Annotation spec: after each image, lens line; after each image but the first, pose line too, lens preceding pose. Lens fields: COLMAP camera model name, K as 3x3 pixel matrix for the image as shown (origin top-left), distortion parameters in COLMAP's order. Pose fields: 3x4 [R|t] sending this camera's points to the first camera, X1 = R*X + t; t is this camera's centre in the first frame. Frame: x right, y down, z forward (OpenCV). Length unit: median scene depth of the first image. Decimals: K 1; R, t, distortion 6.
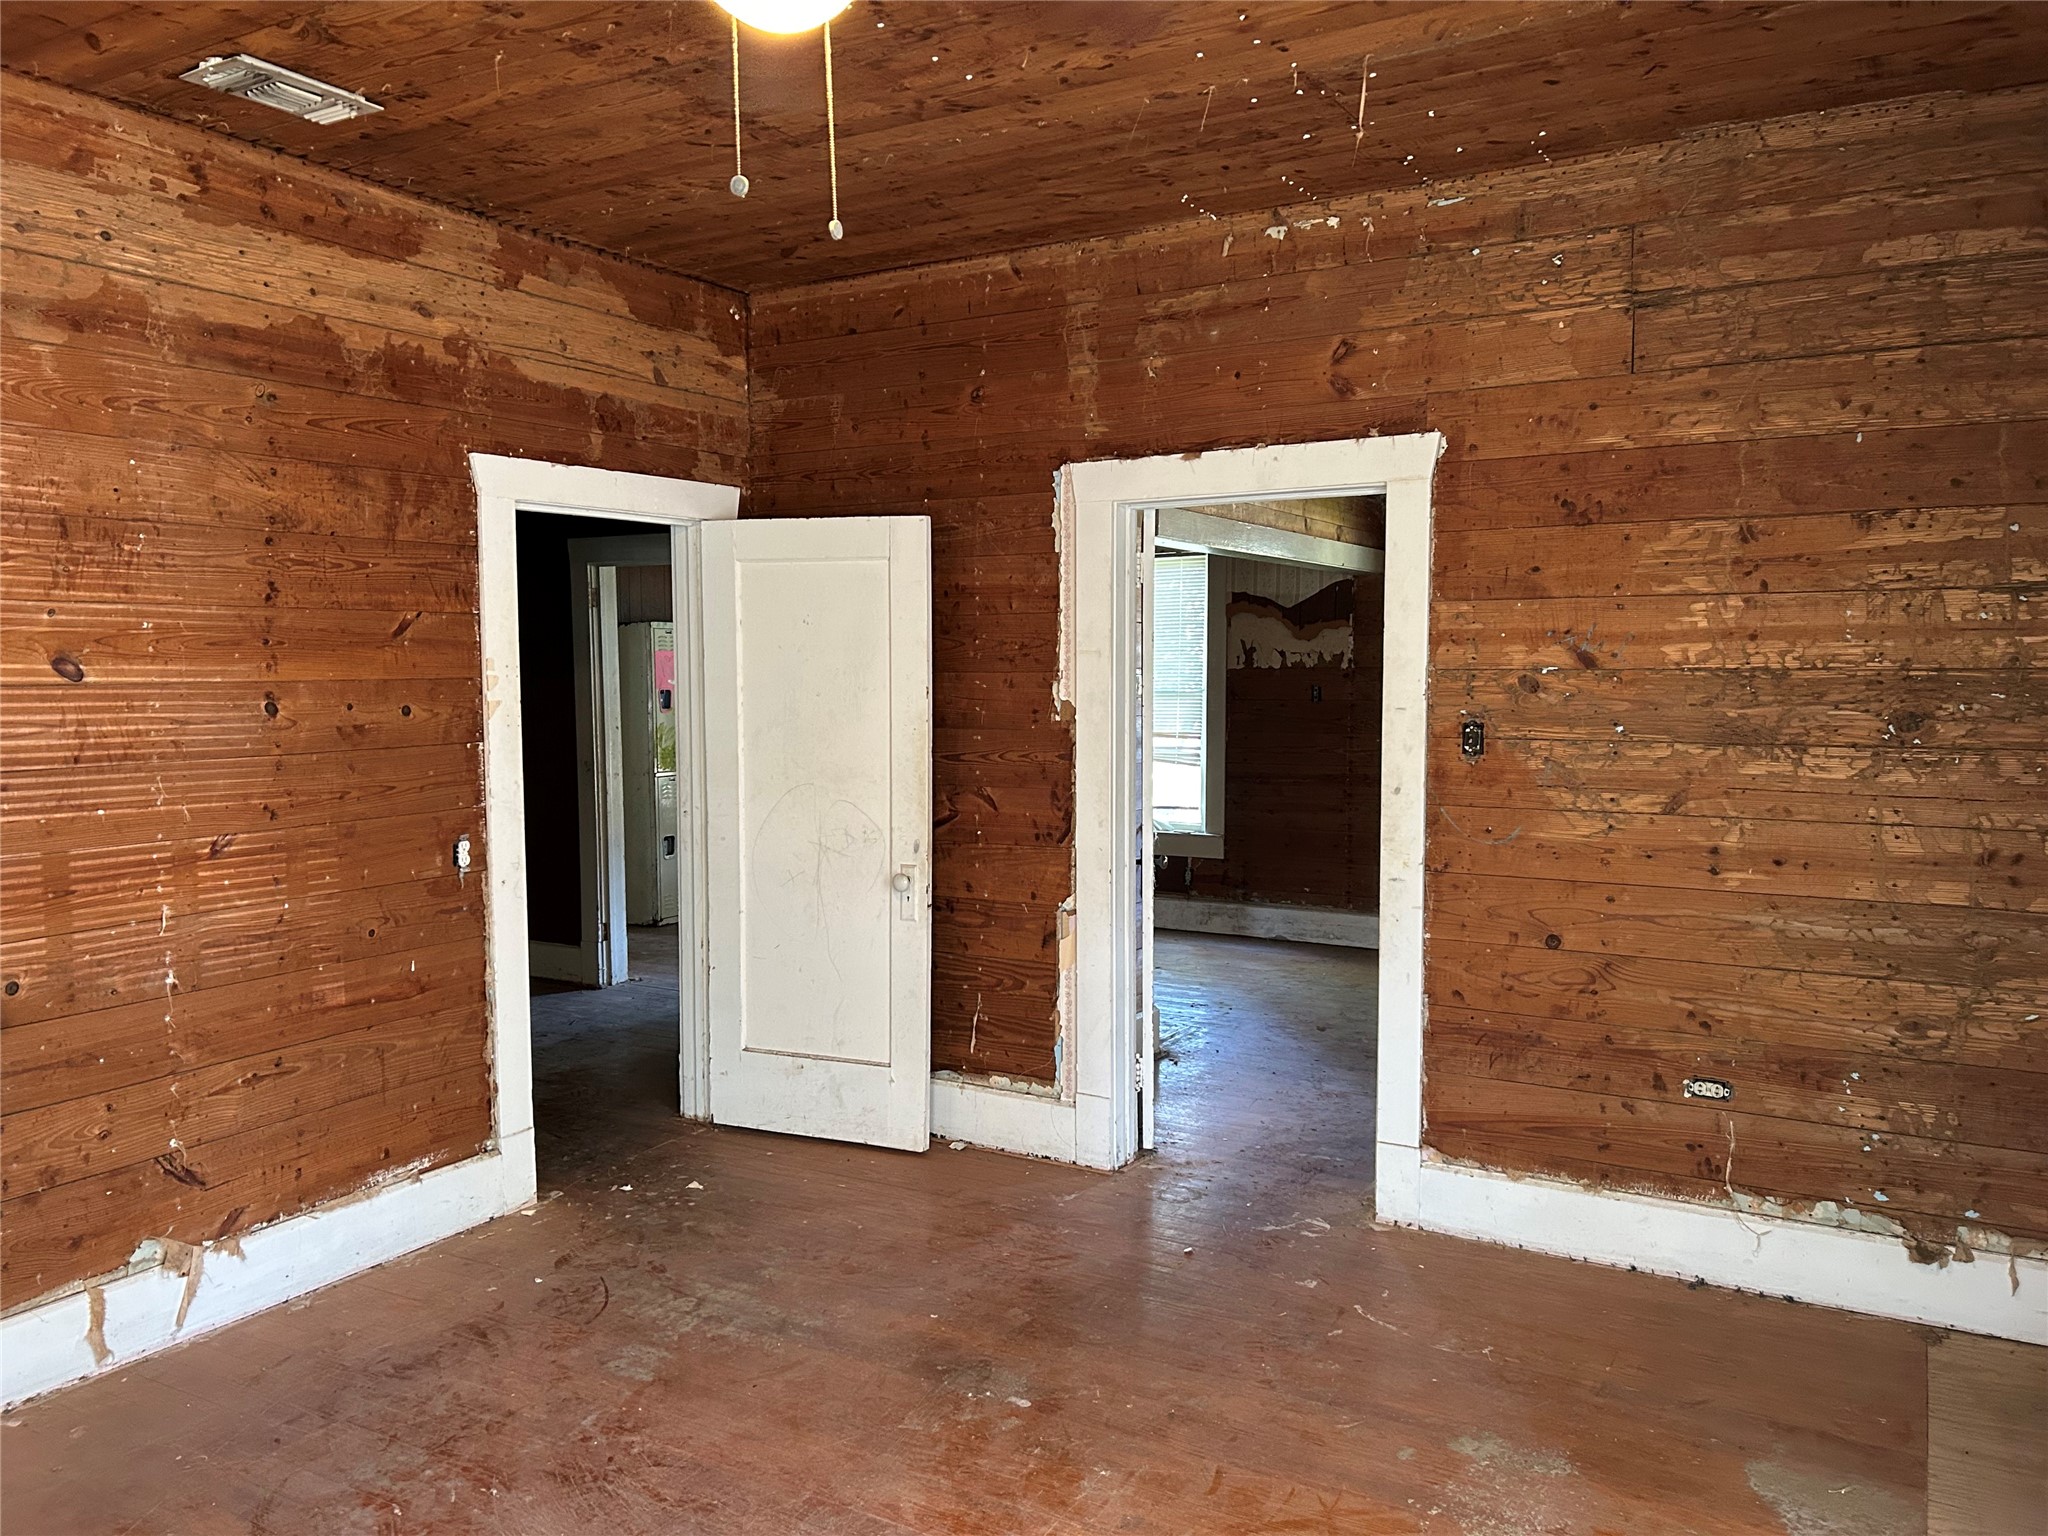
lens RADIAL K [[1543.7, 0, 1021.5], [0, 1543.7, 778.3], [0, 0, 1]] dist [0.043181, -0.053769]
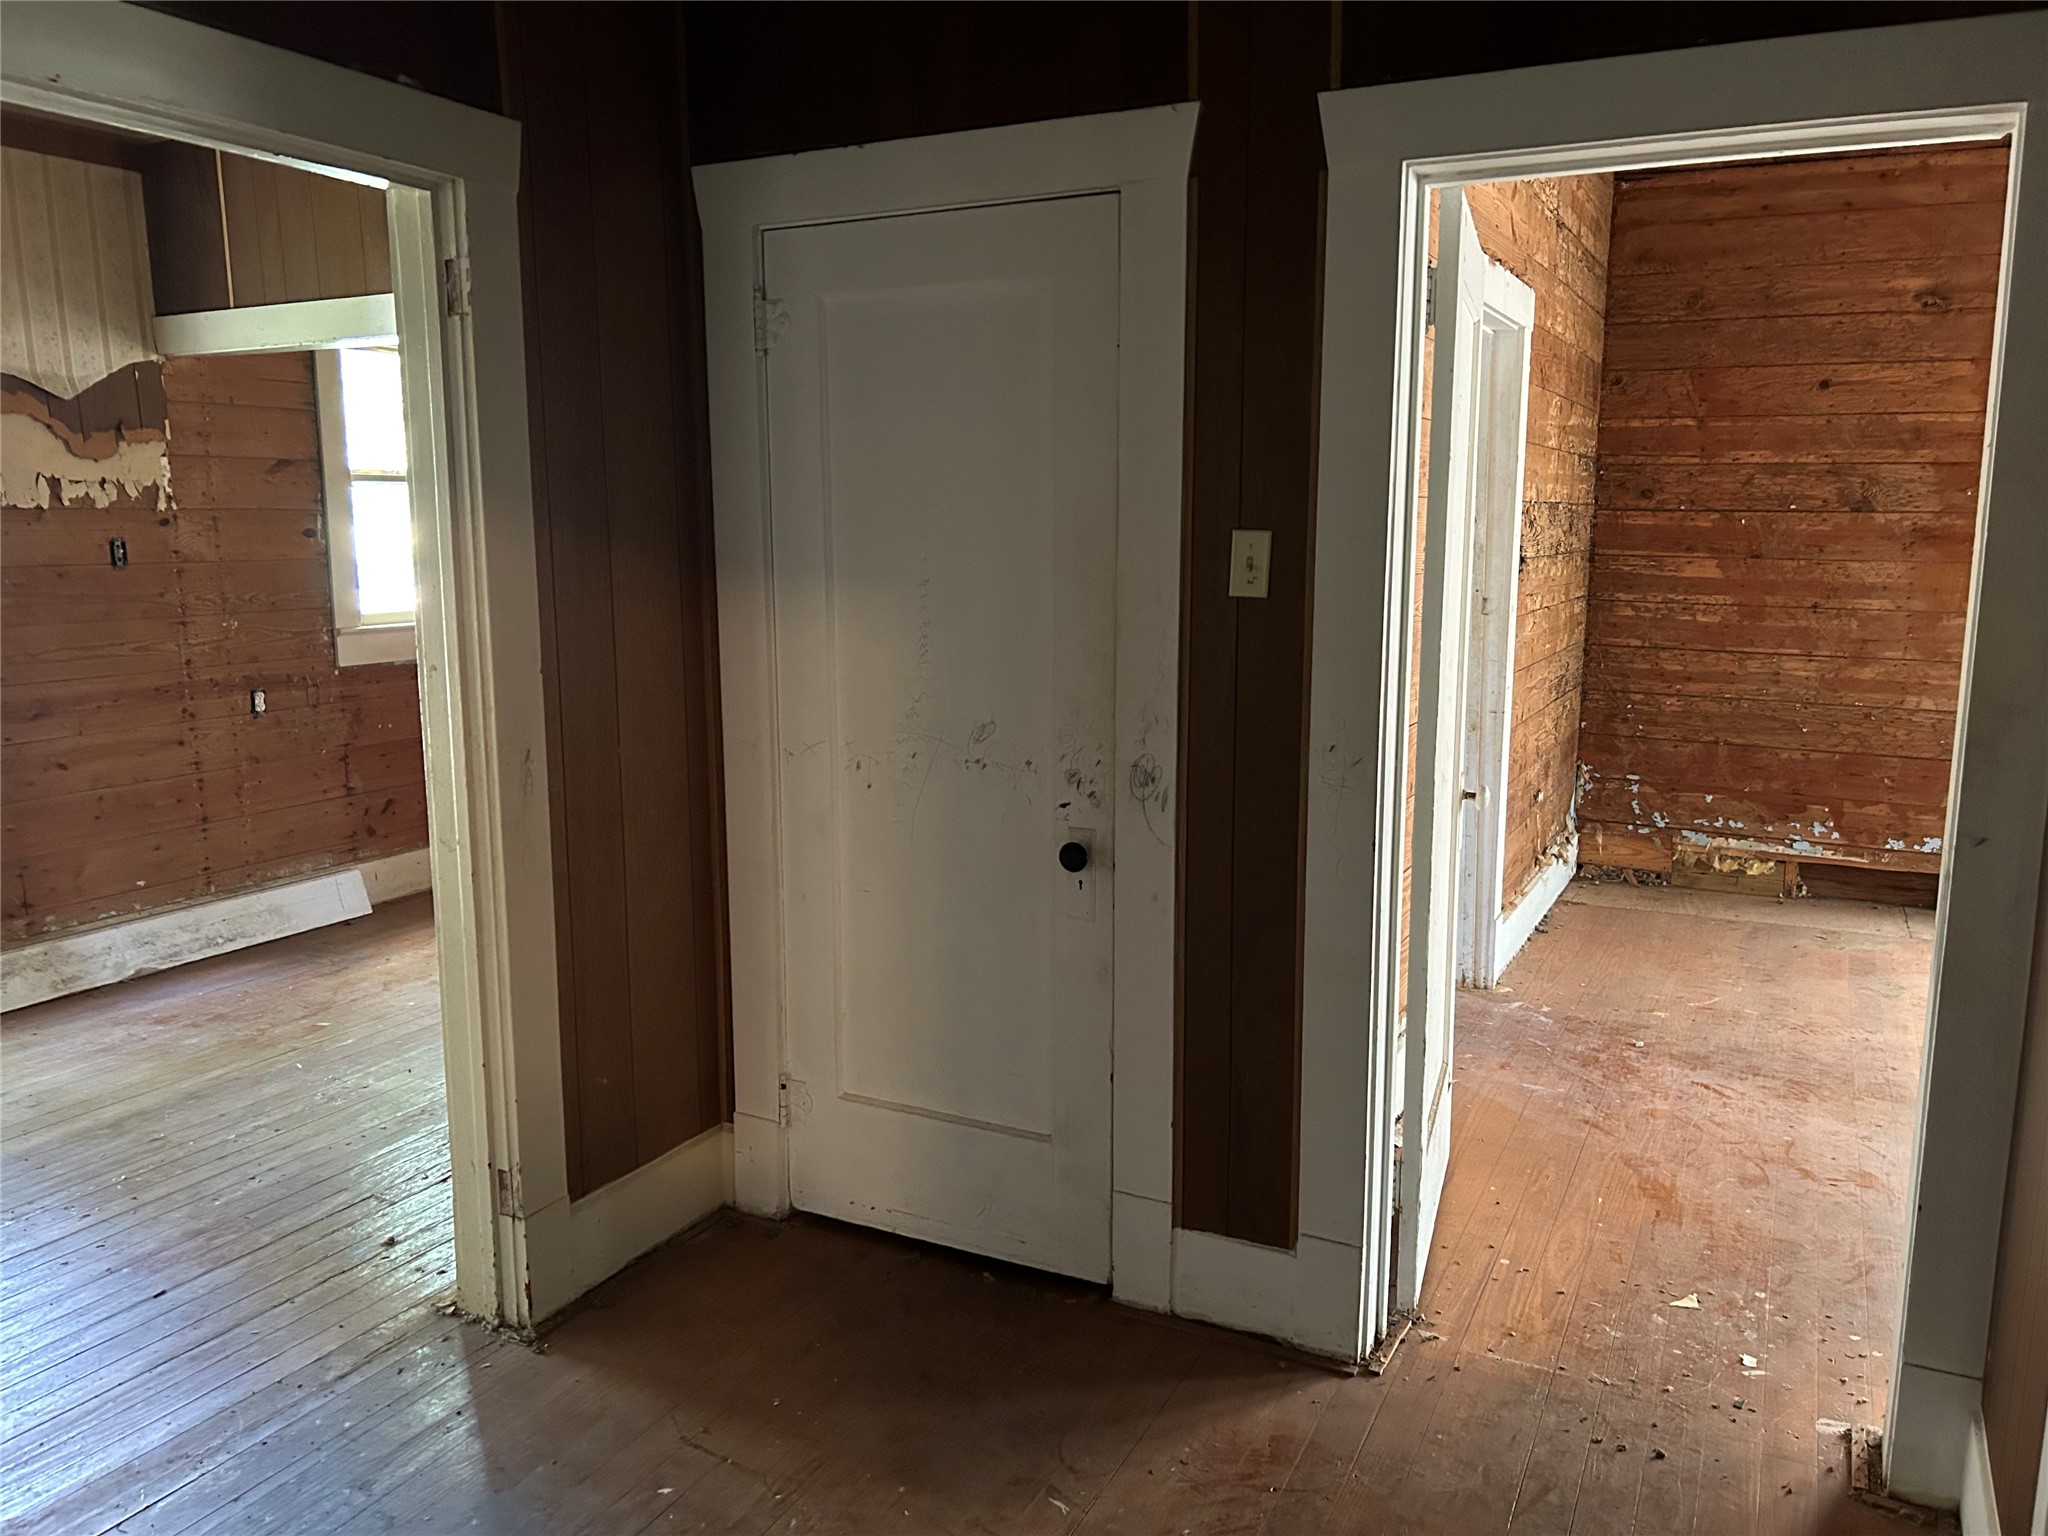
lens RADIAL K [[1543.7, 0, 1021.5], [0, 1543.7, 778.3], [0, 0, 1]] dist [0.043181, -0.053769]
pose [[-0.058872, -0.159532, 0.985436, -0.419480], [0.075971, 0.983569, 0.163769, -0.040690], [-0.995371, 0.084506, -0.045785, 0.678603]]
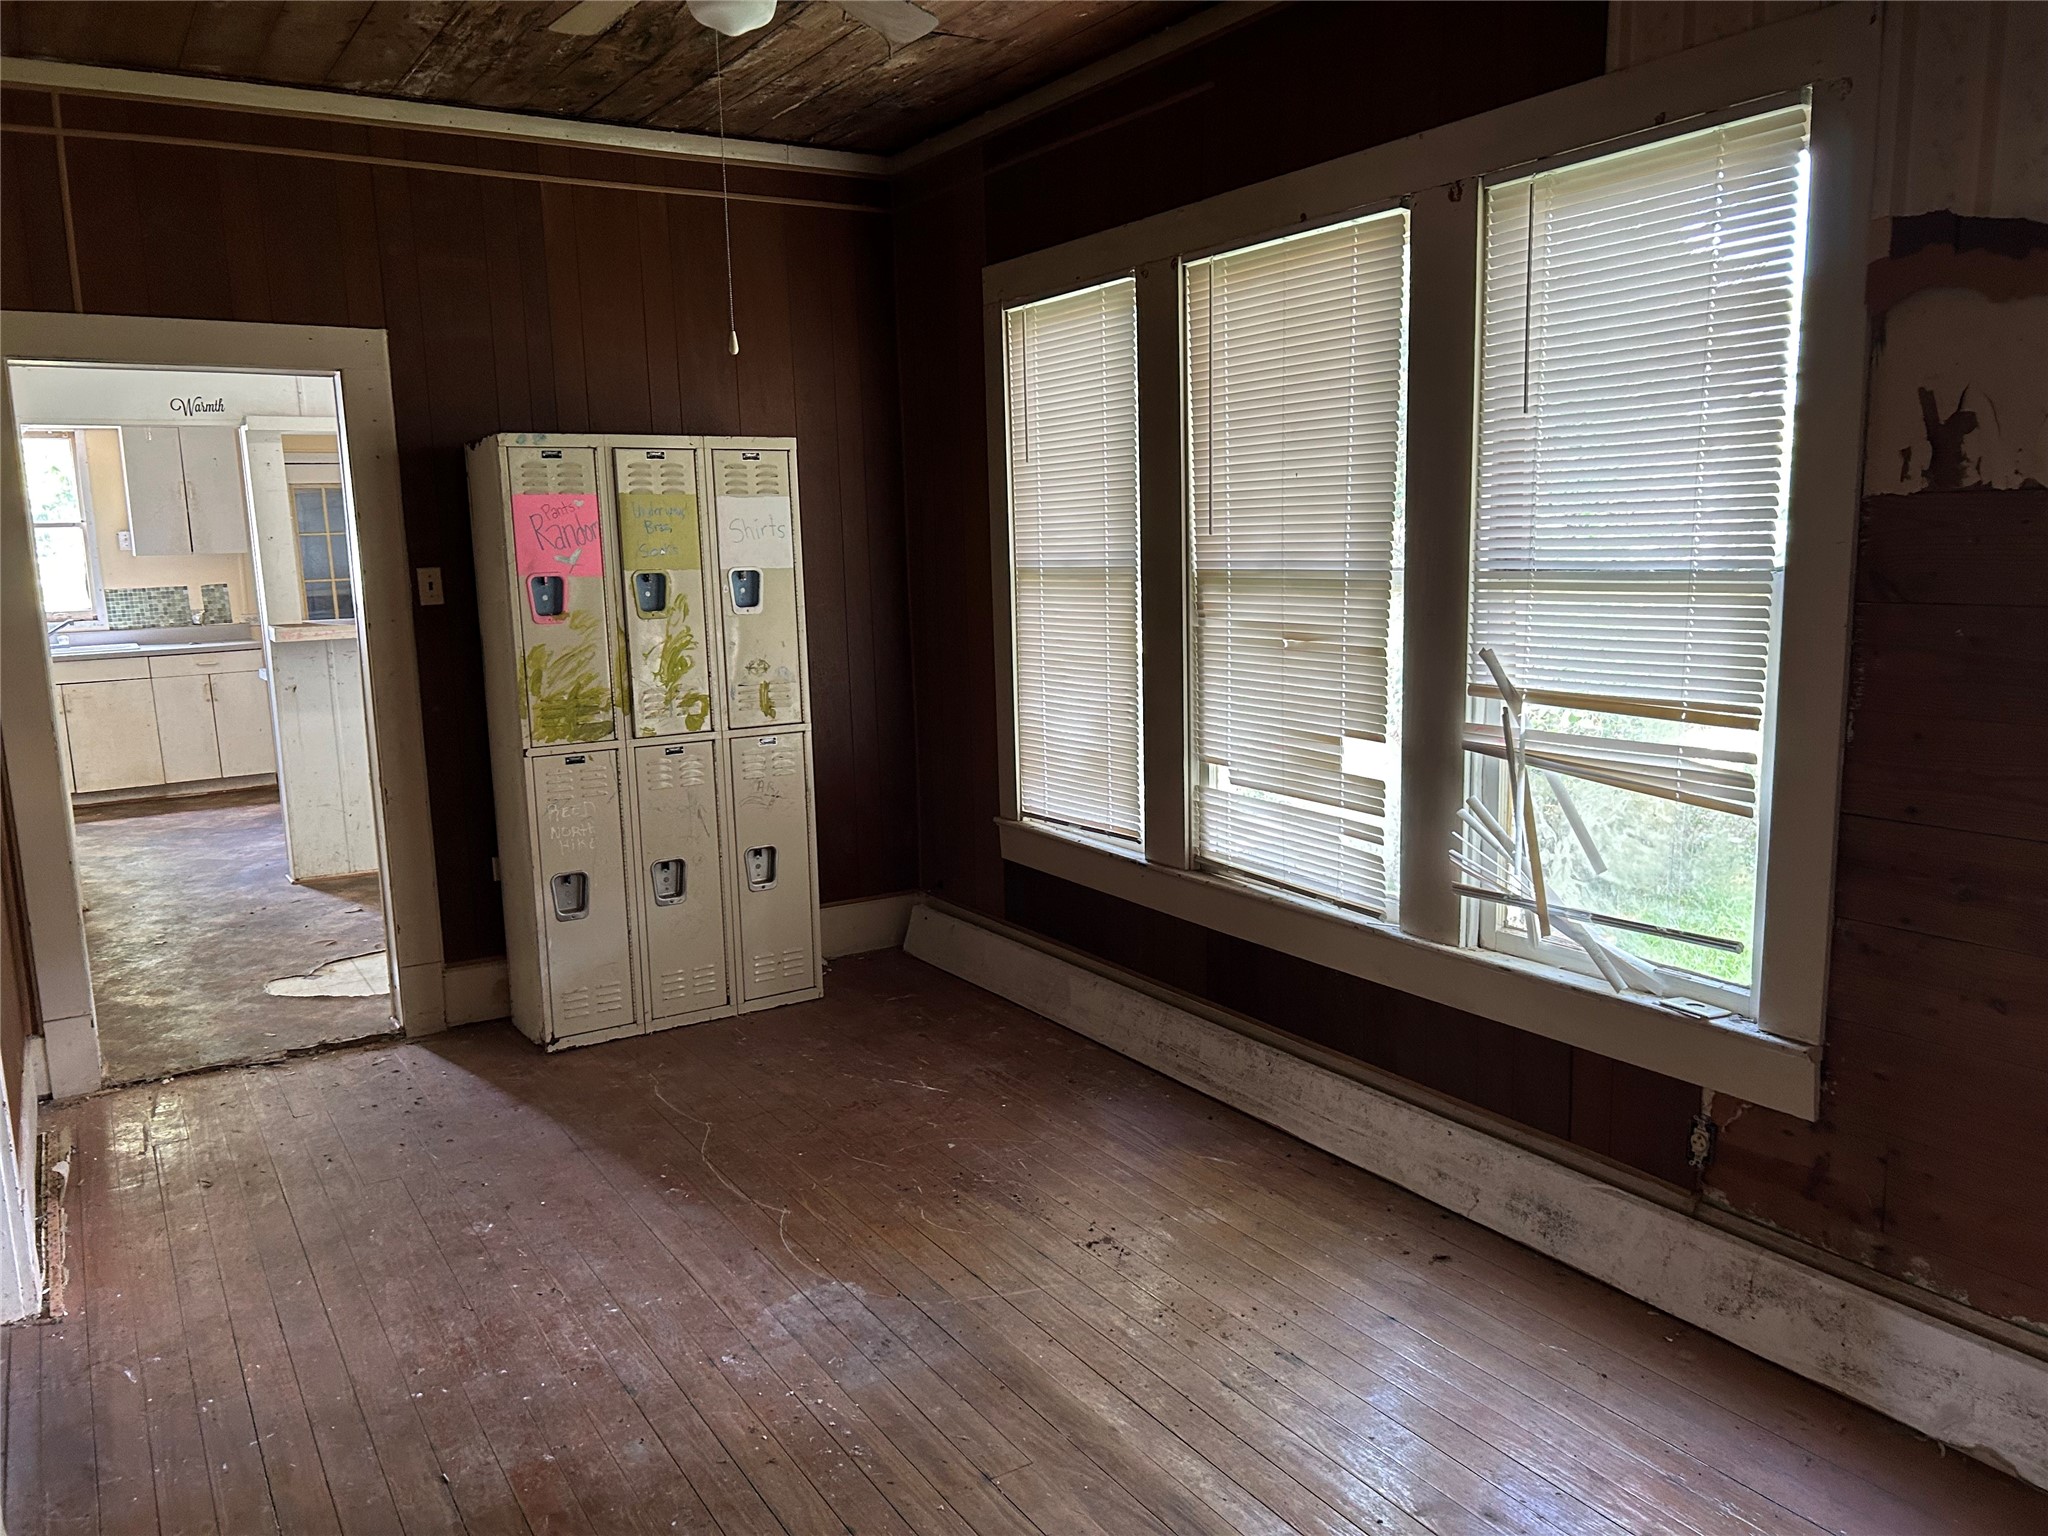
lens RADIAL K [[1548.3, 0, 1020.4], [0, 1548.3, 790.5], [0, 0, 1]] dist [0.083669, -0.115624]
pose [[0.881140, 0.057912, -0.469297, 0.136803], [-0.008951, 0.994337, 0.105897, -0.046211], [0.472772, -0.089110, 0.876668, 0.667389]]
